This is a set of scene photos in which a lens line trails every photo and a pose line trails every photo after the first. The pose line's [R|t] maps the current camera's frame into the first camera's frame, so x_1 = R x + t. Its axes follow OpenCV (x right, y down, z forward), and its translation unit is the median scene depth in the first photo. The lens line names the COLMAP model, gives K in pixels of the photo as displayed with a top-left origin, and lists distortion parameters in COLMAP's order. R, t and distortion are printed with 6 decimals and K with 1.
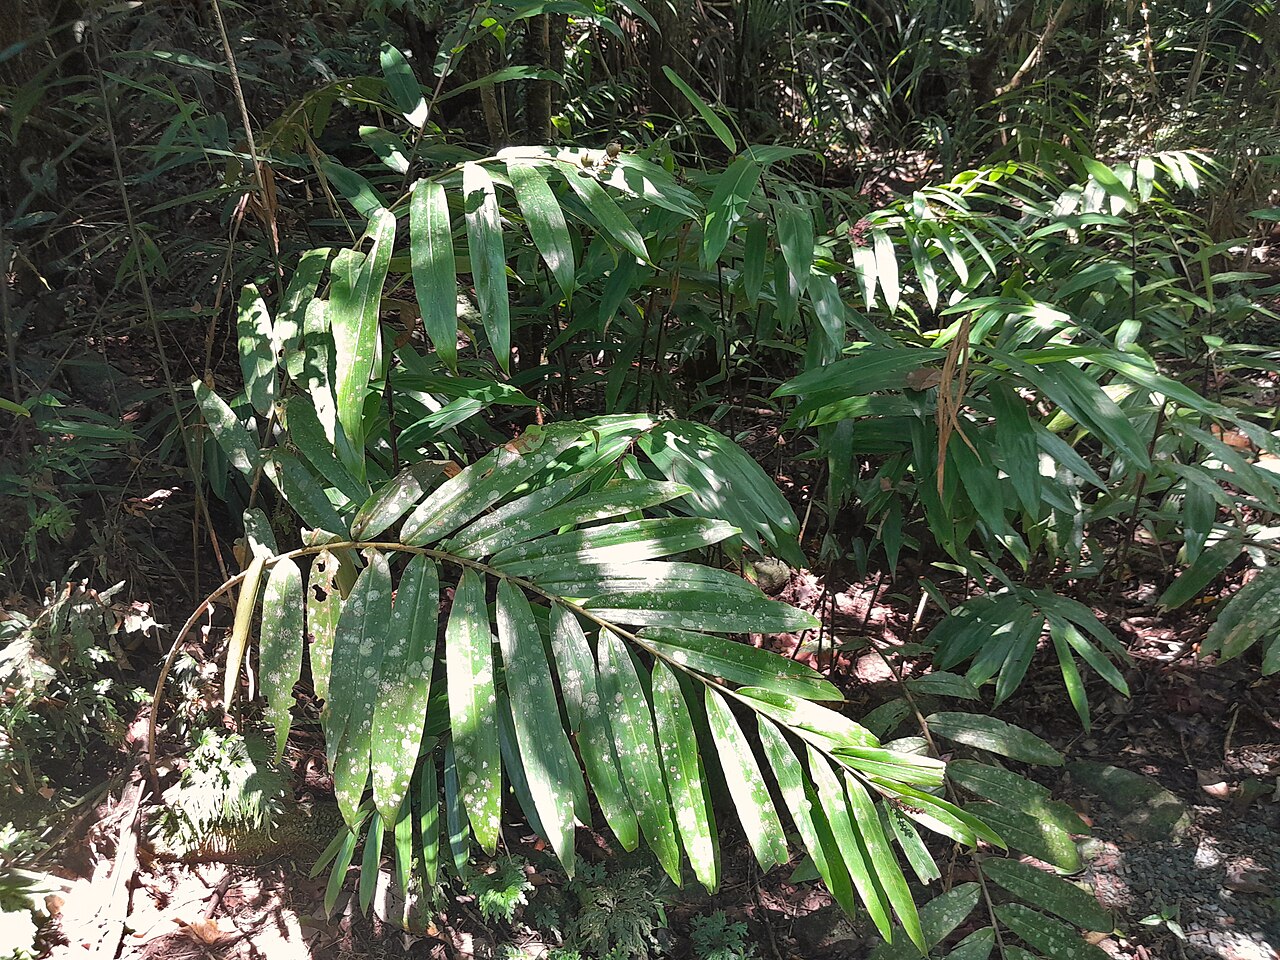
lens RADIAL K [[1027.1, 0, 640.0], [0, 1027.1, 480.0], [0, 0, 1]] dist [-0.044000, -0.001040]
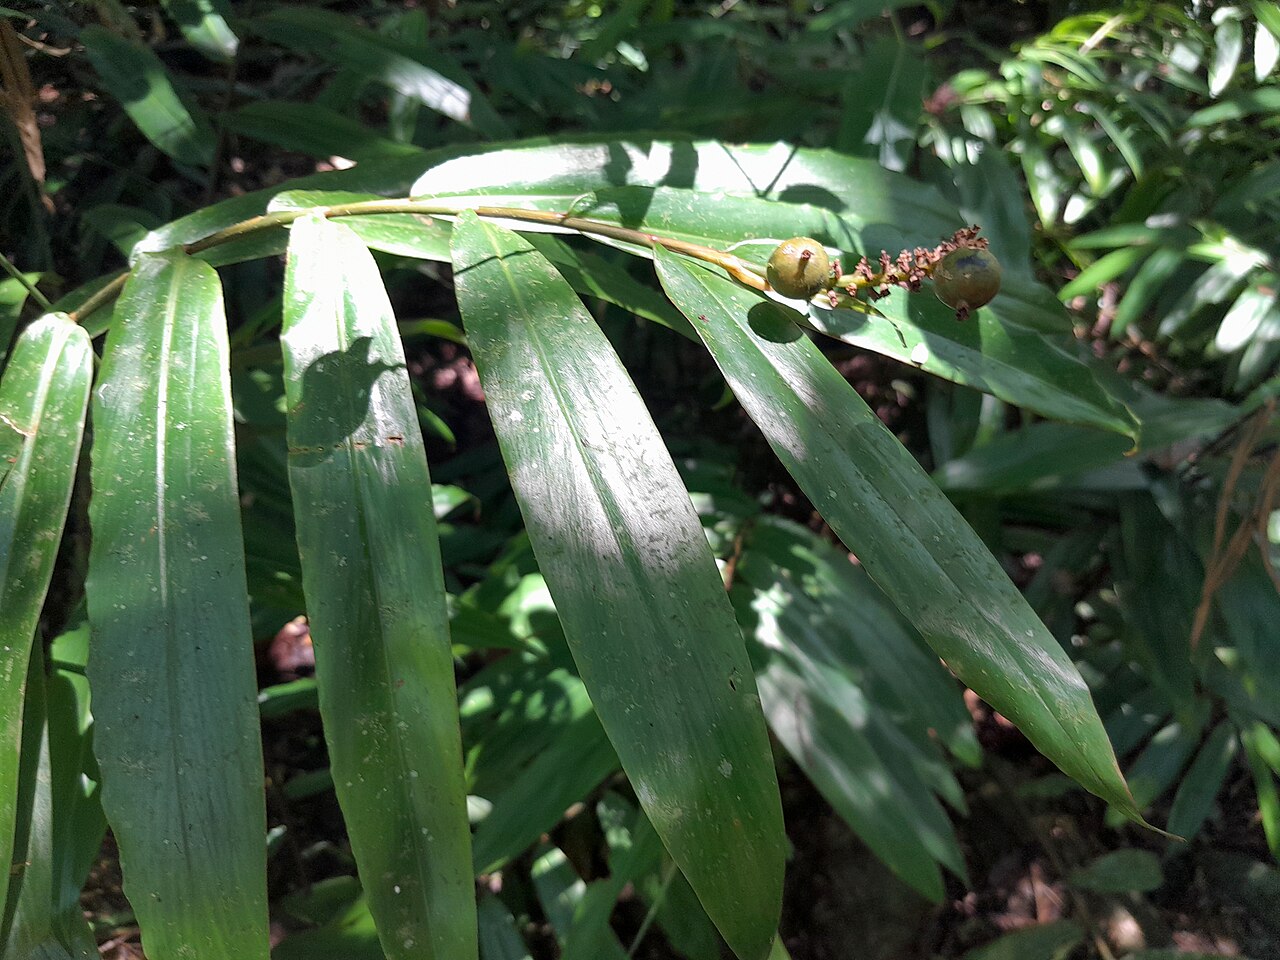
lens RADIAL K [[1027.1, 0, 640.0], [0, 1027.1, 480.0], [0, 0, 1]] dist [-0.044000, -0.001040]
pose [[0.998018, -0.007284, 0.062503, -0.063078], [-0.003965, 0.984026, 0.177982, -0.187472], [-0.062801, -0.177877, 0.982047, 0.465823]]
